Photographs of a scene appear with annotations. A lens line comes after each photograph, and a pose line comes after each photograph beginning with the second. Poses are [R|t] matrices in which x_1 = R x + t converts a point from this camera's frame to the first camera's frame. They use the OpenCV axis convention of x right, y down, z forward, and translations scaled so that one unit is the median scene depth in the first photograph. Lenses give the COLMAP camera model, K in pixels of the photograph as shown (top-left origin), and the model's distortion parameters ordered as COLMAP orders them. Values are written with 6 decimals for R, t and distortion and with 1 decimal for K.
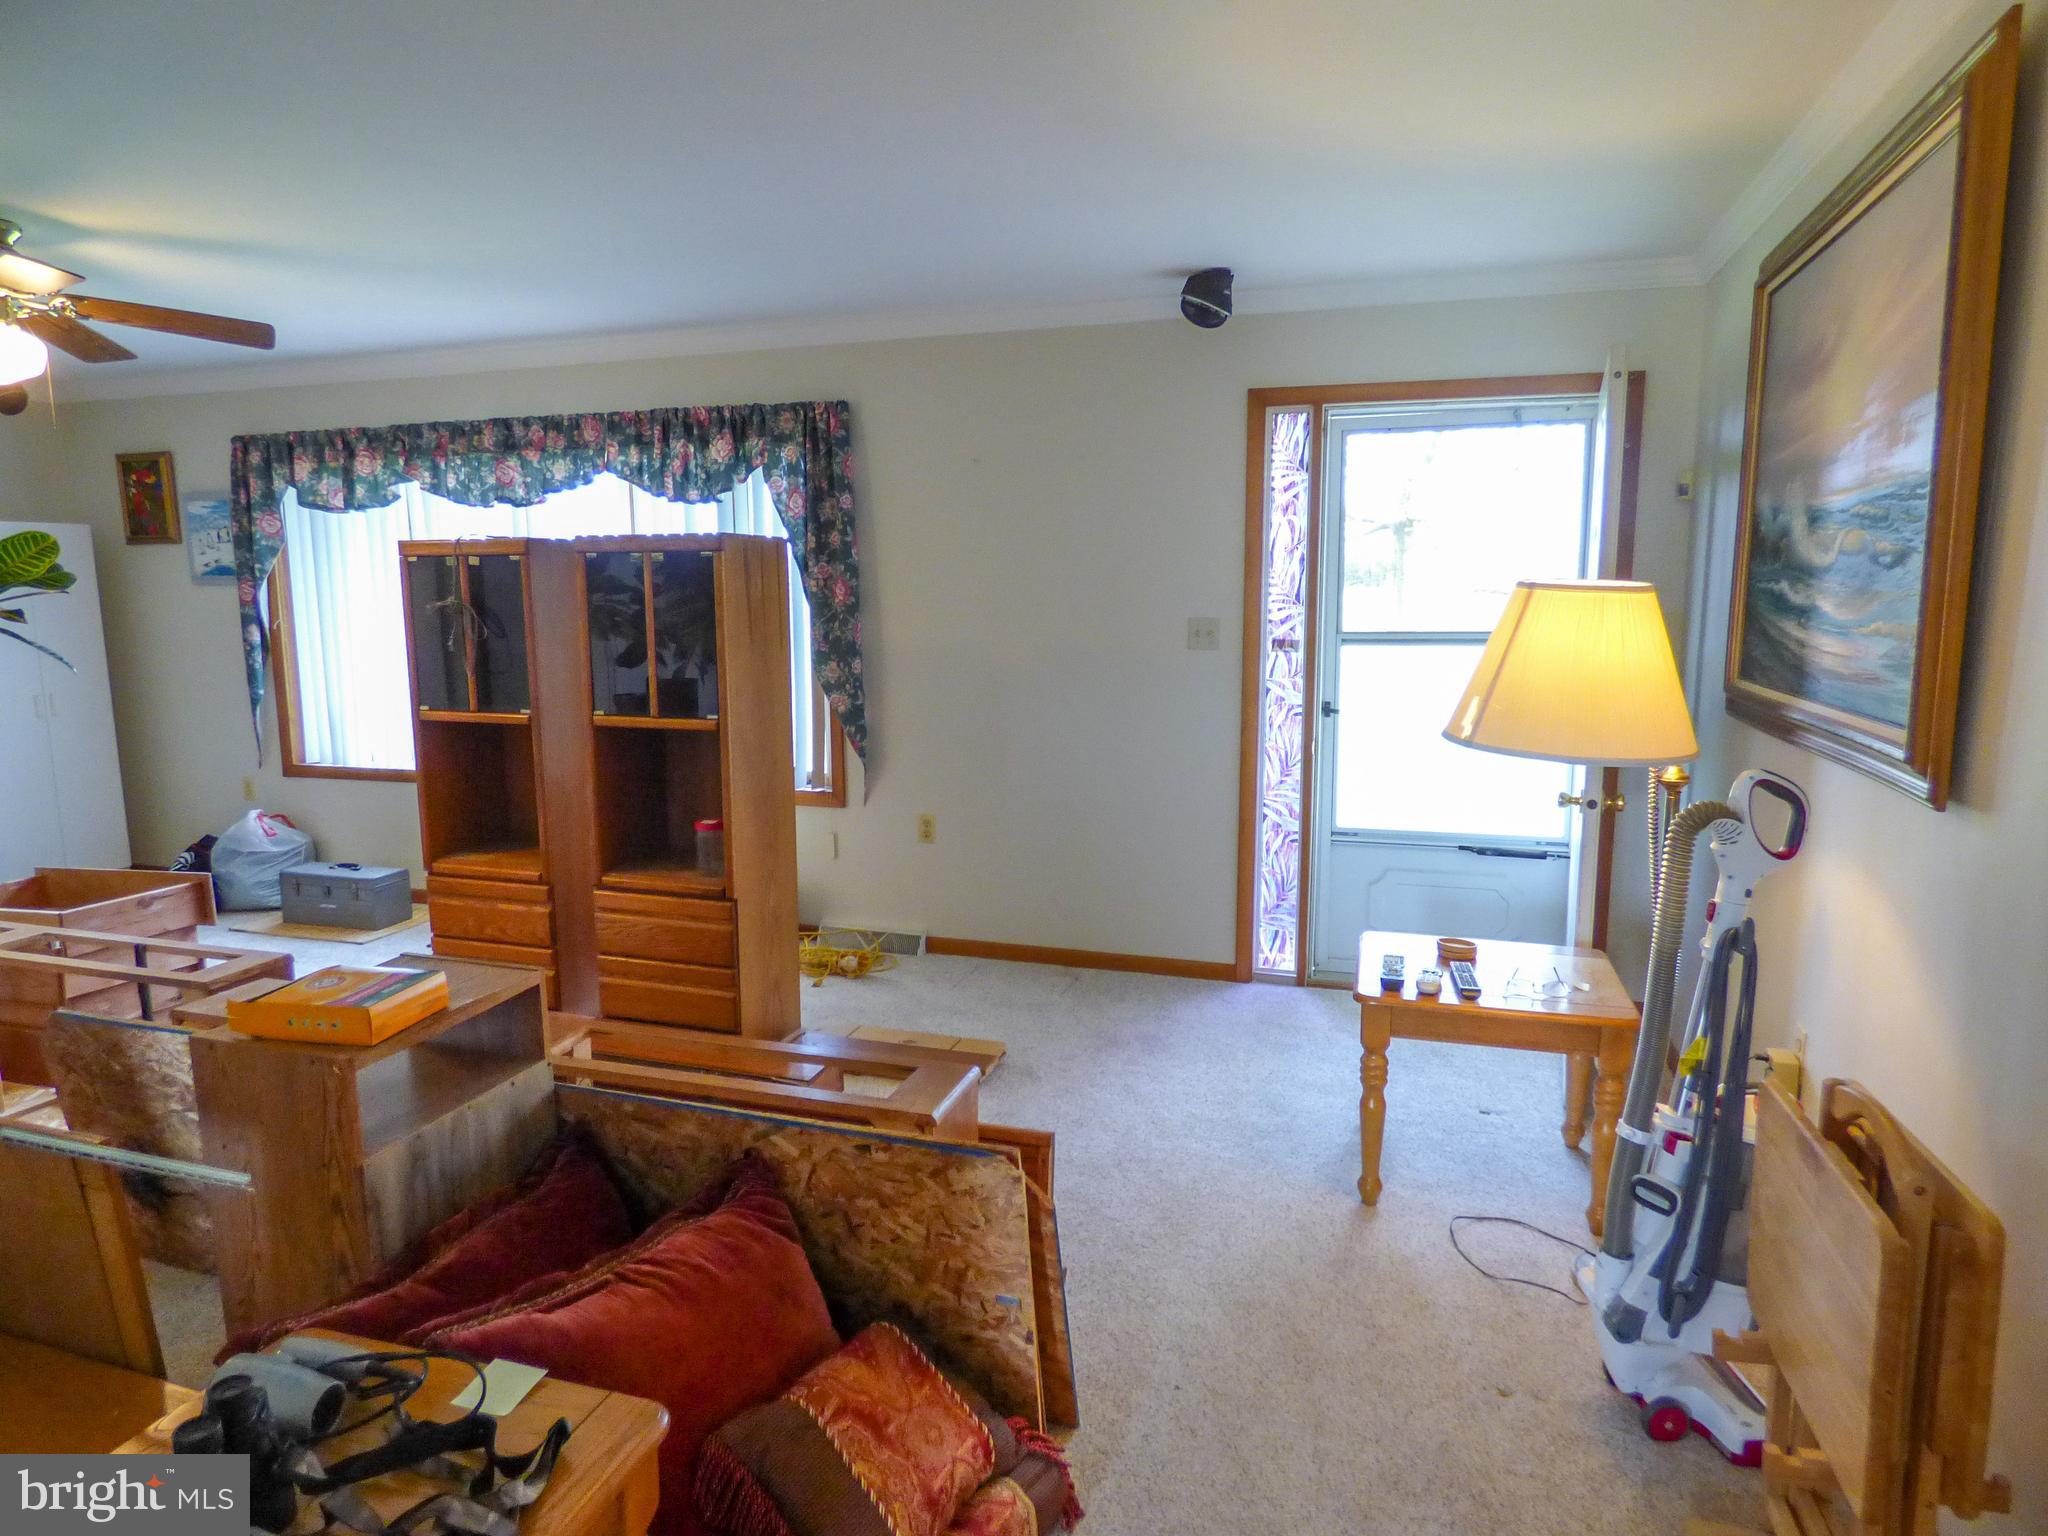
lens RADIAL K [[1224.7, 0, 1021.8], [0, 1224.7, 770.4], [0, 0, 1]] dist [-0.011252, 0.000138]
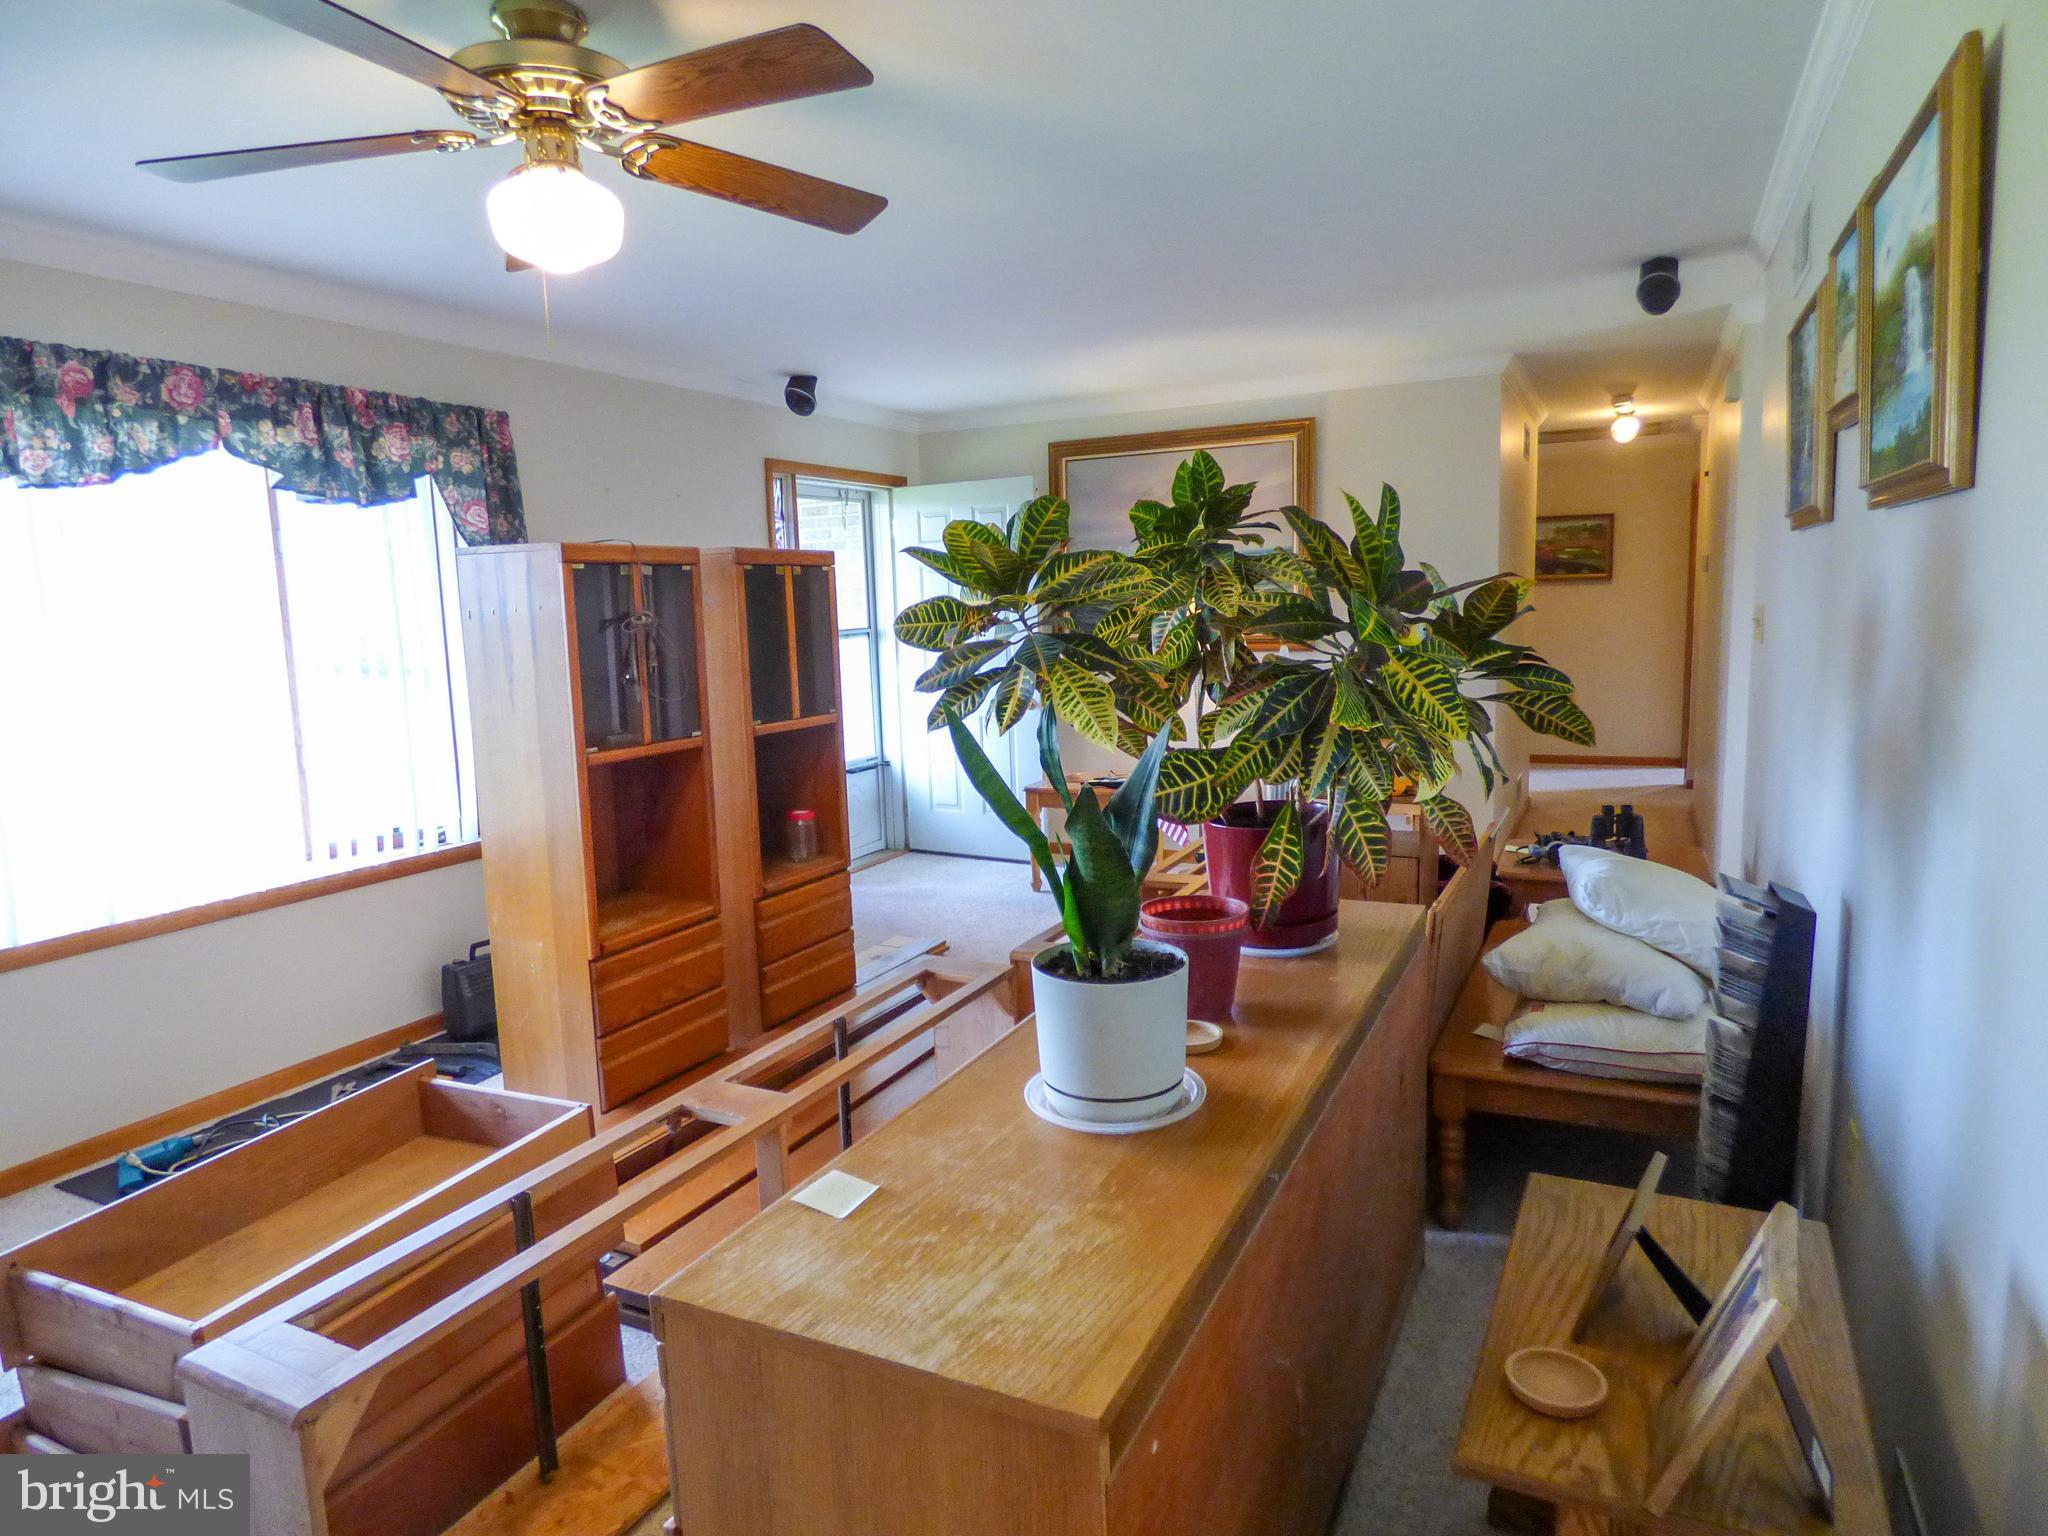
lens RADIAL K [[1224.7, 0, 1025.1], [0, 1224.7, 758.2], [0, 0, 1]] dist [-0.011252, 0.000138]
pose [[0.128577, -0.131637, 0.982924, -1.026829], [0.182627, 0.977342, 0.107000, -0.066996], [-0.974739, 0.165751, 0.149704, 0.497917]]
